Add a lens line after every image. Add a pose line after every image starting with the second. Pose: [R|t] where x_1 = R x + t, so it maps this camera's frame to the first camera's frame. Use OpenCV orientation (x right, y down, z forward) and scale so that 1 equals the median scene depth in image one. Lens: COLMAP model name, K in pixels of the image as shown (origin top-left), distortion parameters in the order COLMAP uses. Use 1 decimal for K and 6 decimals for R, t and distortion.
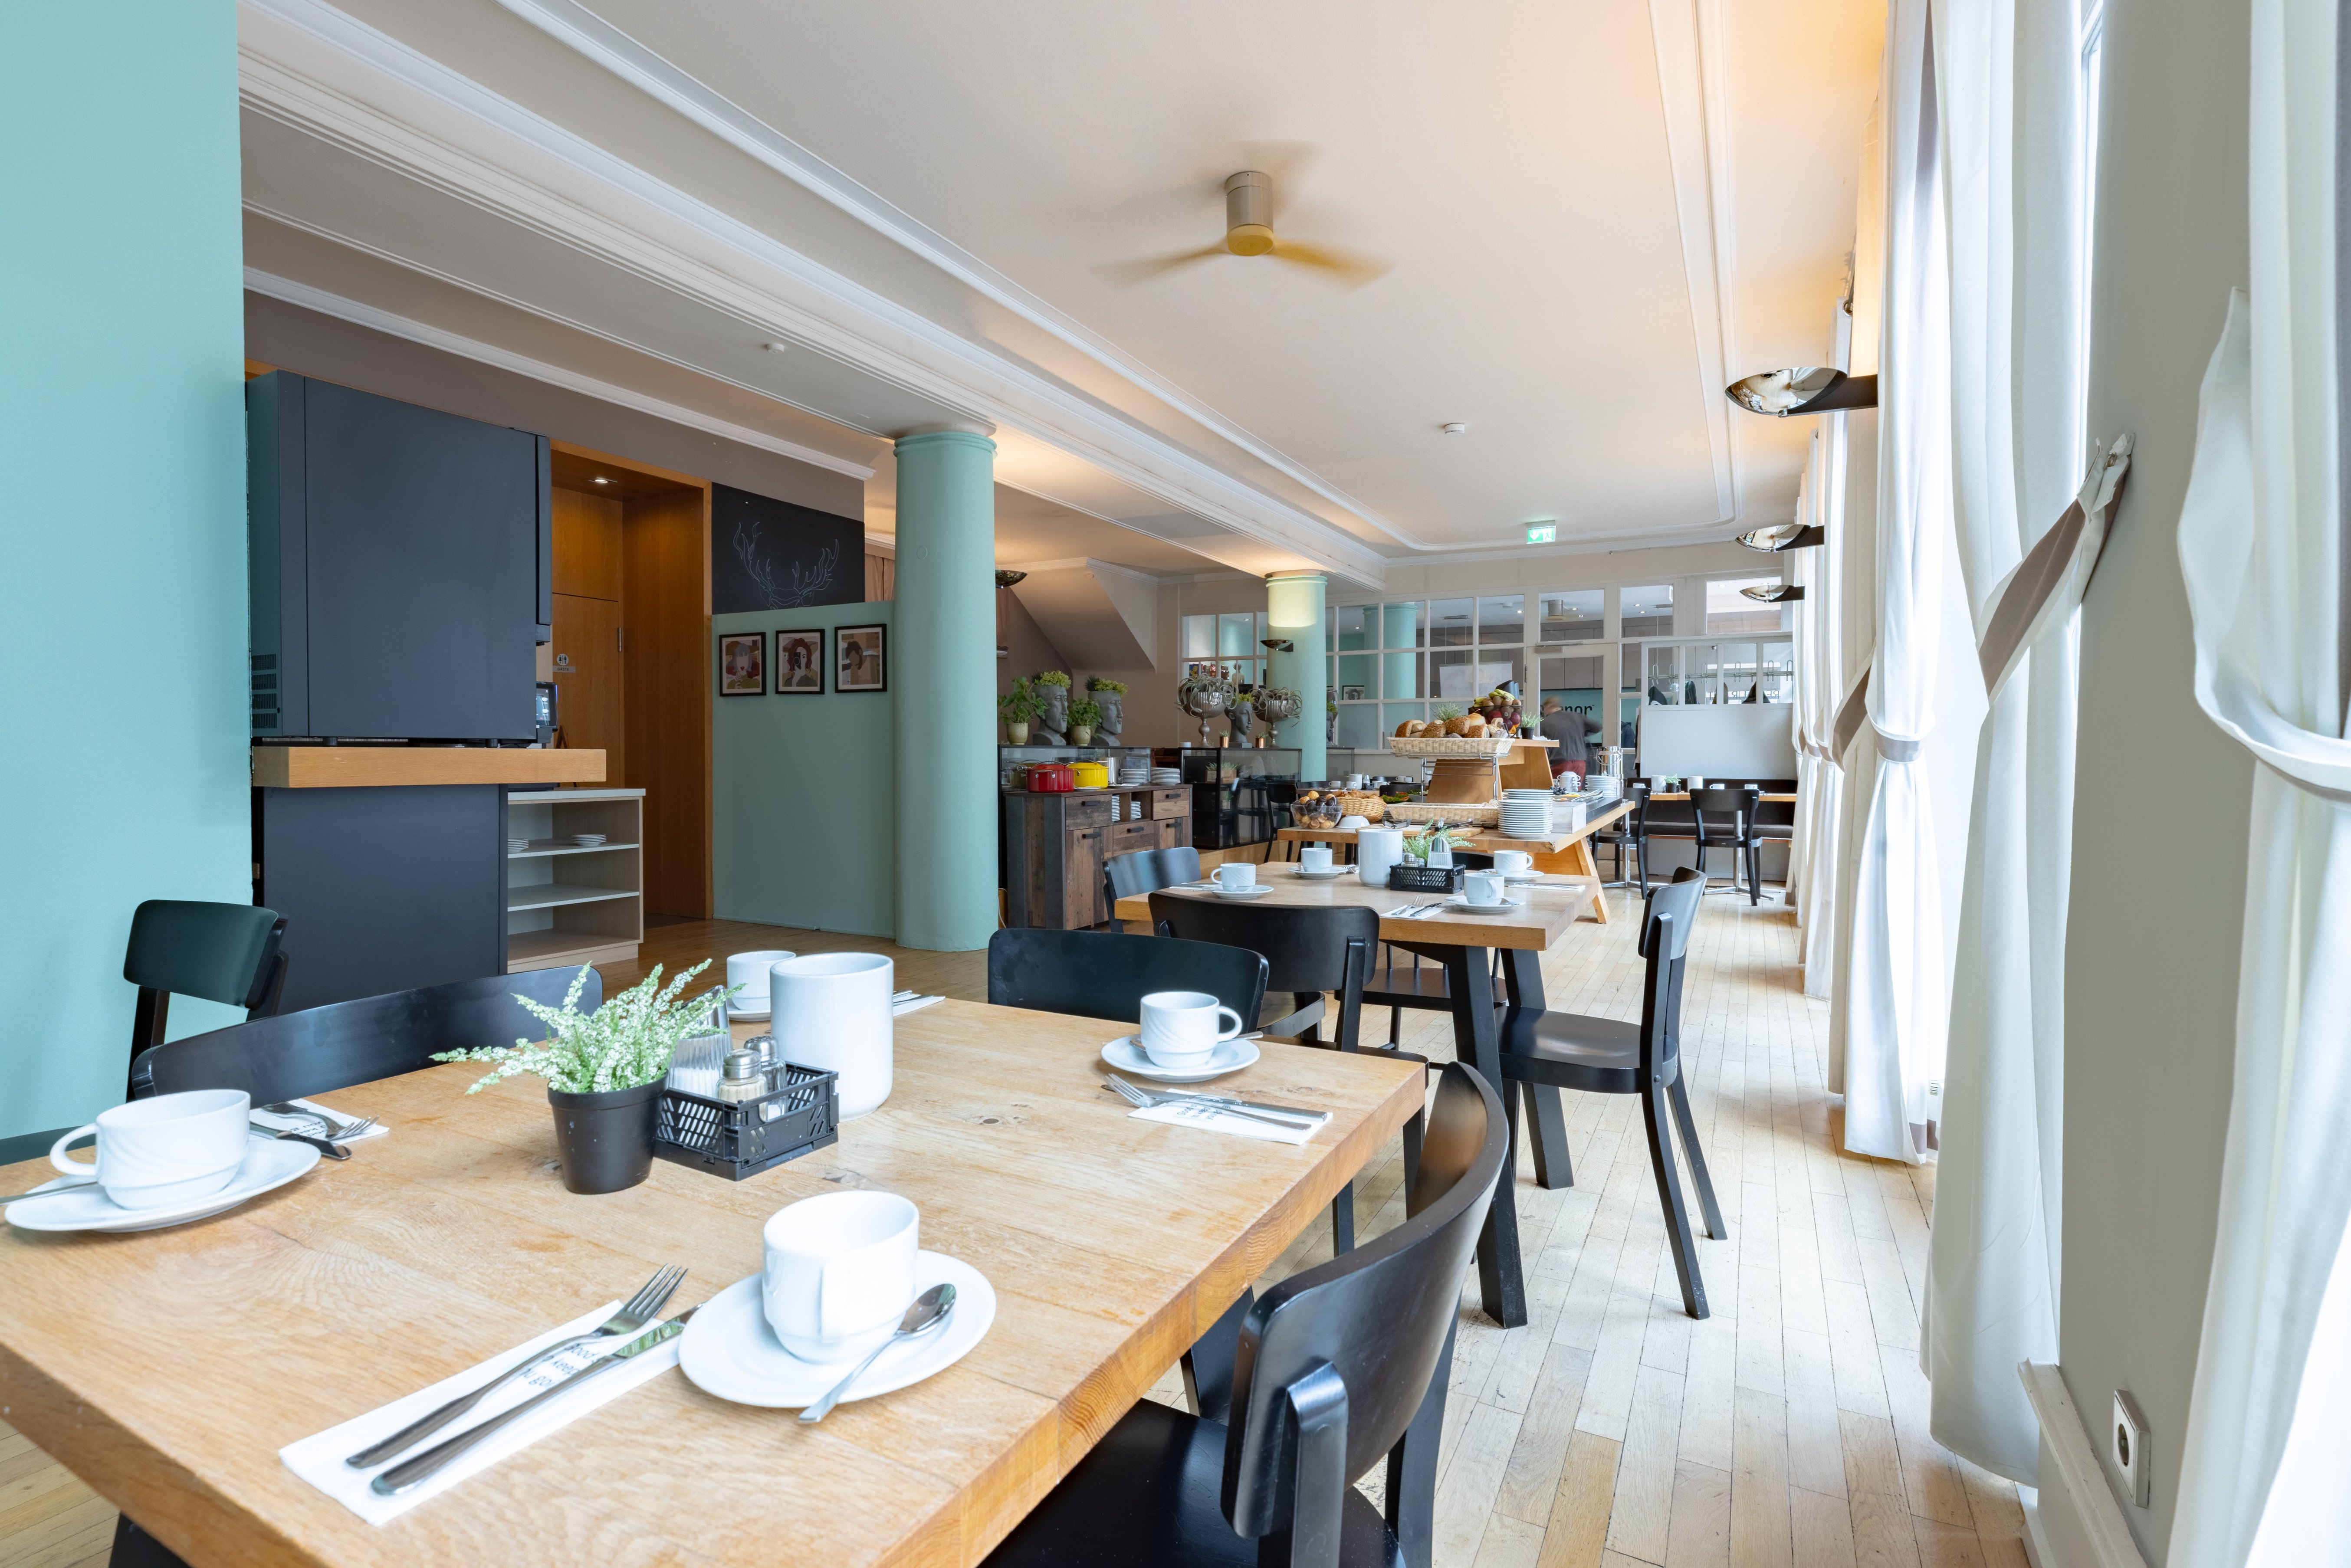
lens RADIAL K [[1082.2, 0, 1175.5], [0, 1082.2, 784.0], [0, 0, 1]] dist [0.002710, 0.000246]
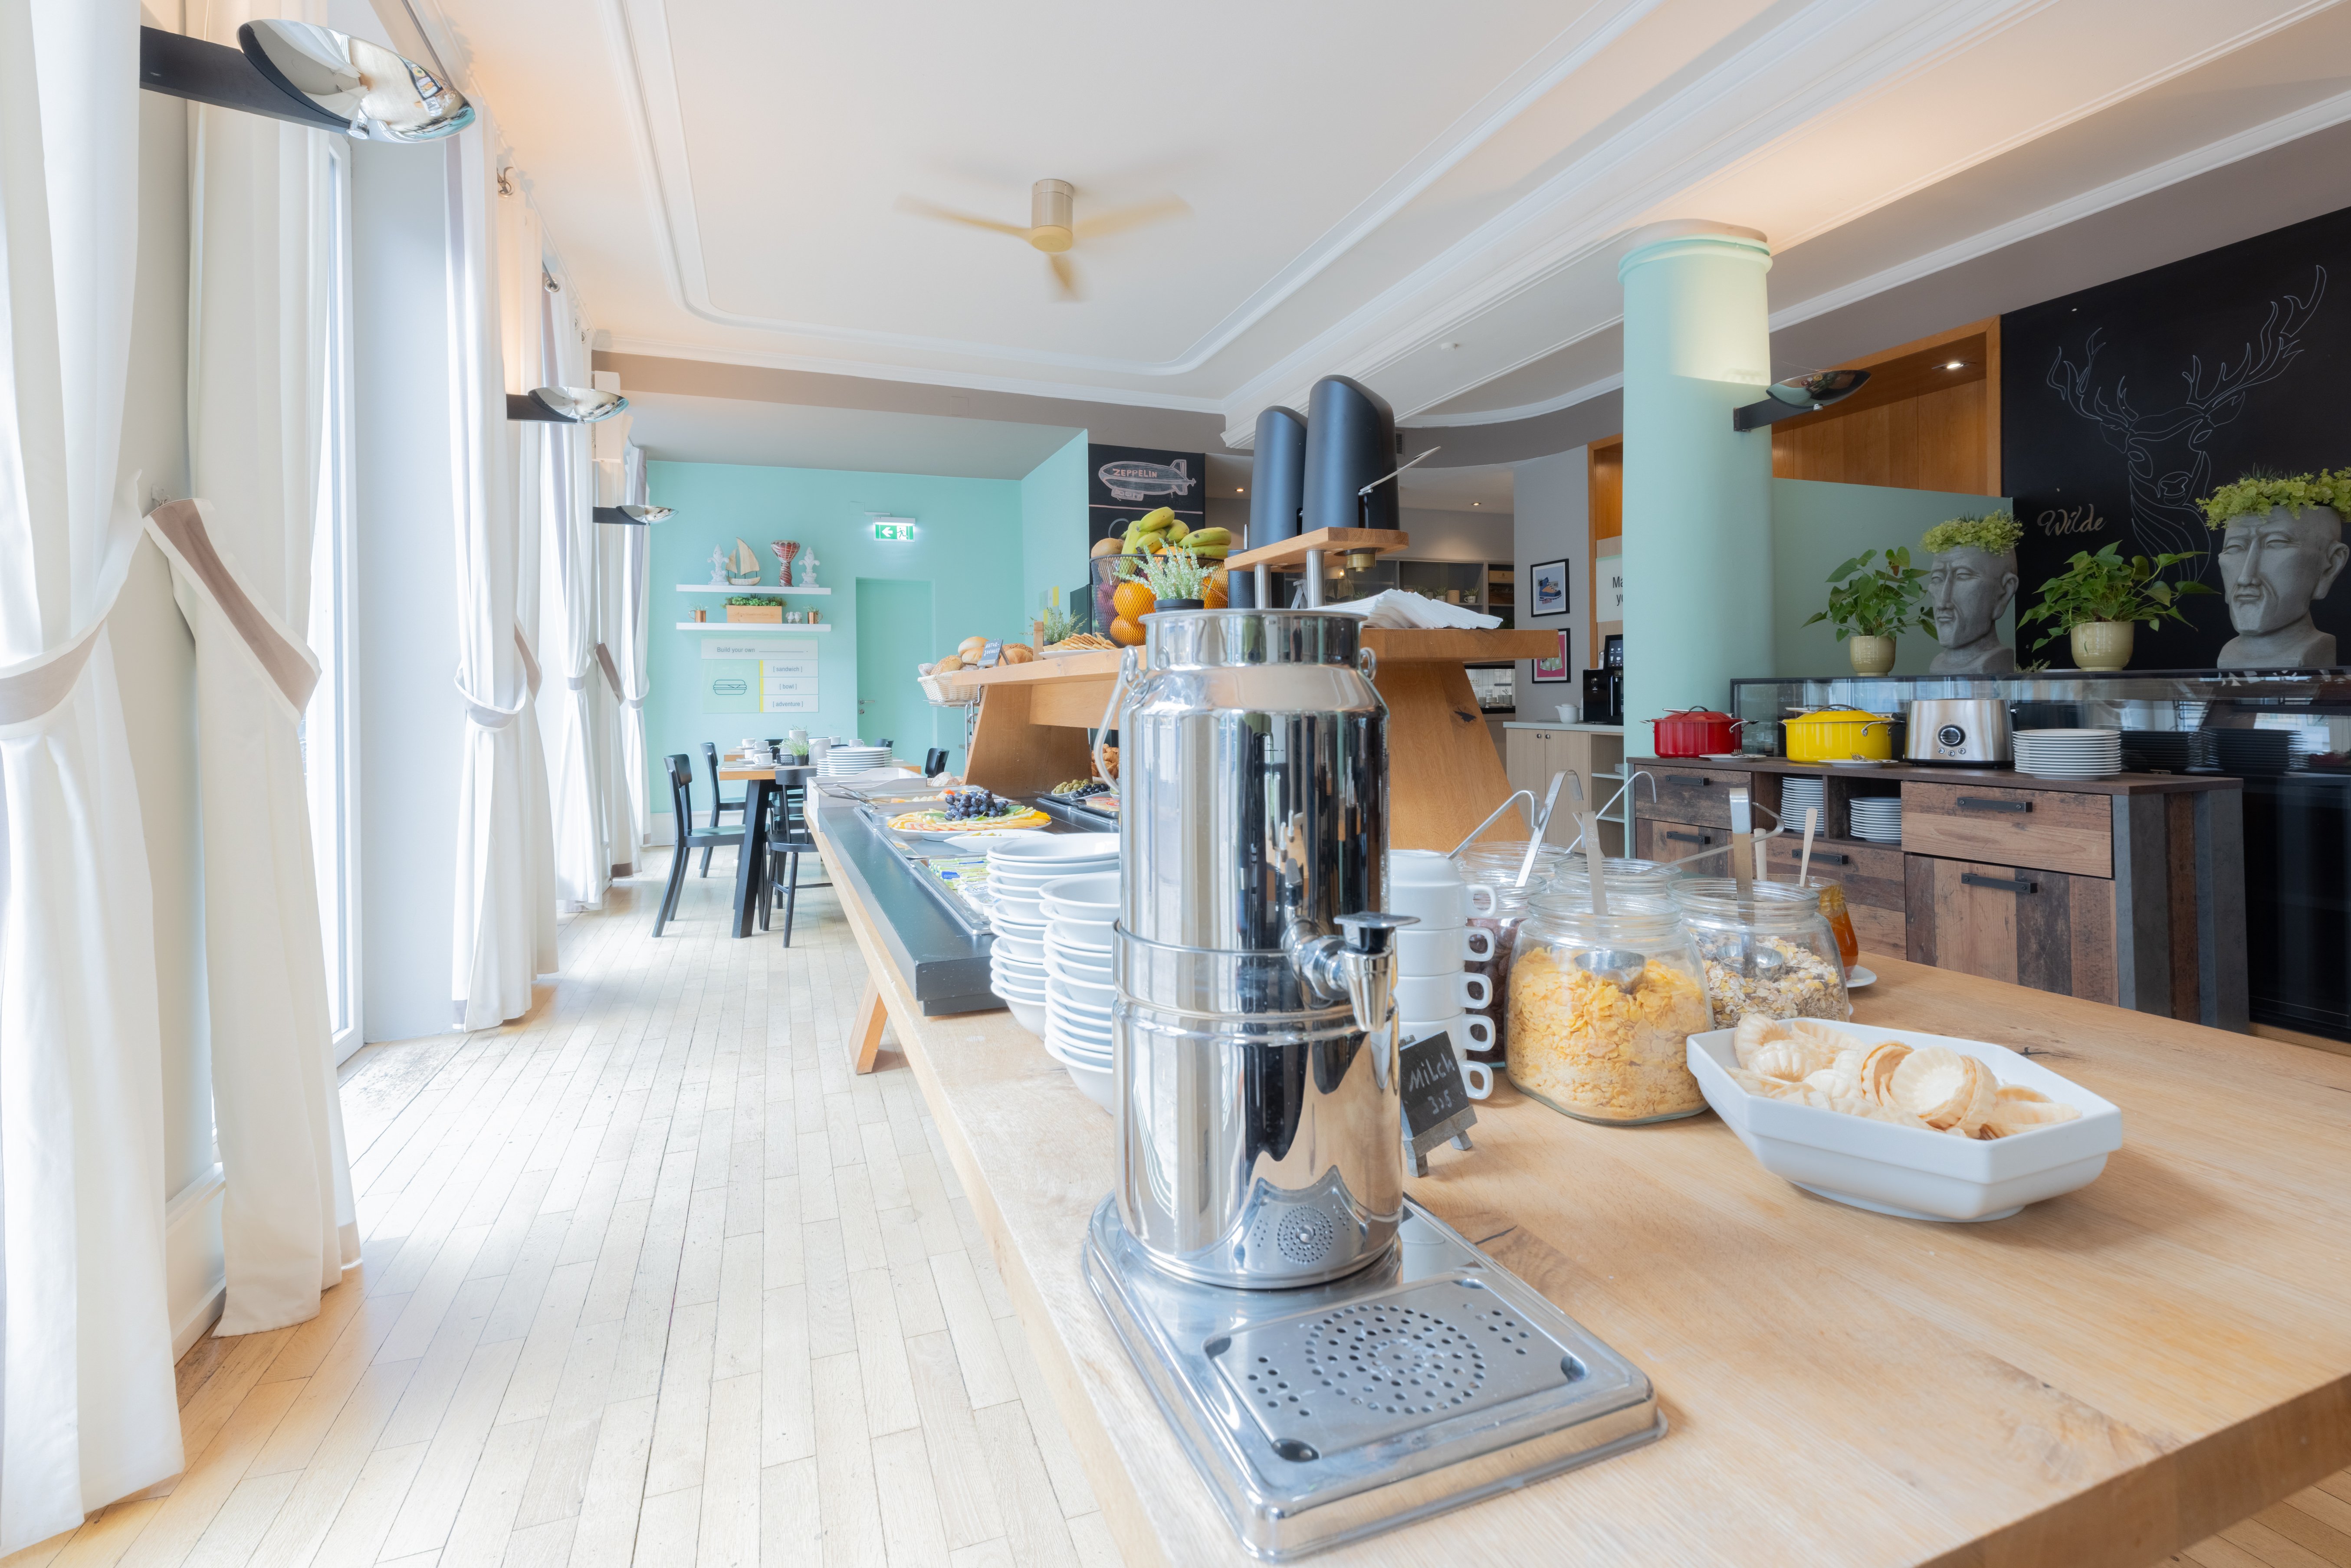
lens RADIAL K [[1078.6, 0, 1173.5], [0, 1078.6, 694.8], [0, 0, 1]] dist [0.003203, 0.000140]
pose [[-0.664719, 0.006268, -0.747068, 0.482186], [-0.010950, 0.999776, 0.018131, -0.032363], [0.747014, 0.020232, -0.664501, 1.073227]]
